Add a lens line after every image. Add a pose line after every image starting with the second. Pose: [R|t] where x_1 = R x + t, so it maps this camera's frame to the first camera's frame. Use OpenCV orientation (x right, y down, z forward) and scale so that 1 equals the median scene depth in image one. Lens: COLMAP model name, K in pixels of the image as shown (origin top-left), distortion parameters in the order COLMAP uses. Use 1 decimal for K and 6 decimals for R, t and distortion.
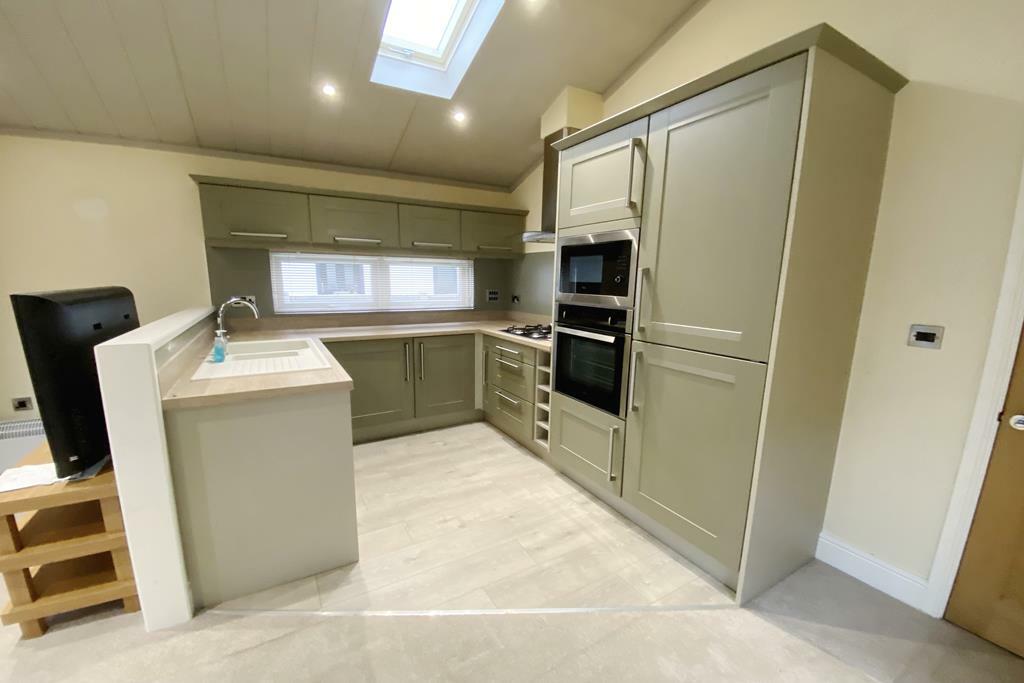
lens RADIAL K [[398.0, 0, 511.2], [0, 398.0, 351.2], [0, 0, 1]] dist [-0.029958, -0.002726]
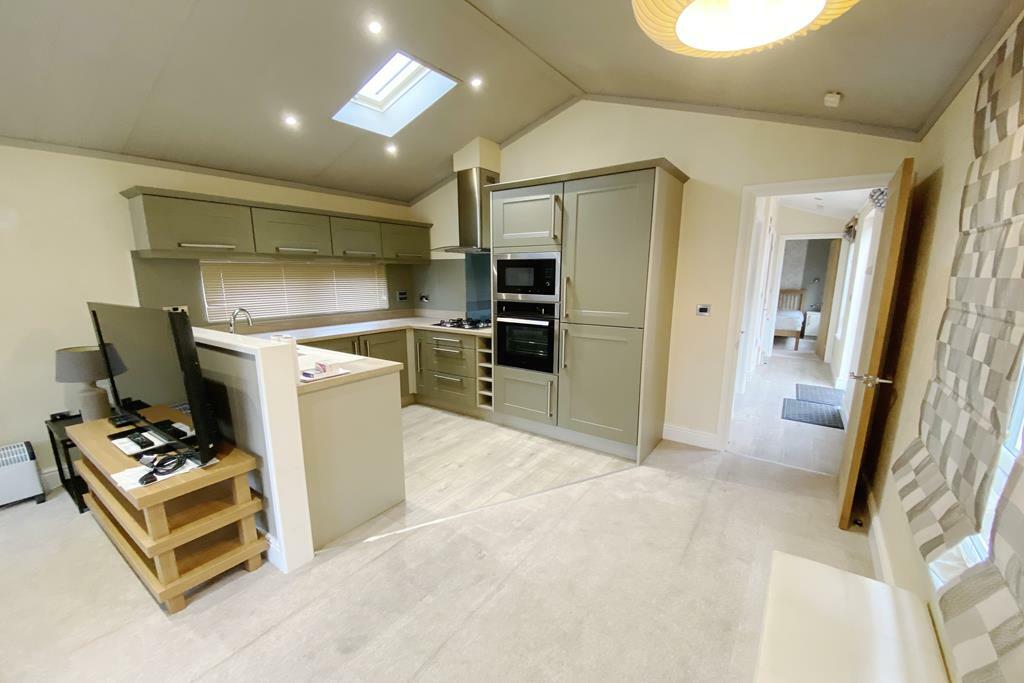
lens RADIAL K [[398.0, 0, 506.8], [0, 398.0, 345.7], [0, 0, 1]] dist [-0.029958, -0.002726]
pose [[0.911979, -0.085258, 0.401279, -0.477764], [0.084873, 0.996215, 0.018772, 0.013481], [-0.401360, 0.016938, 0.915764, -0.320721]]
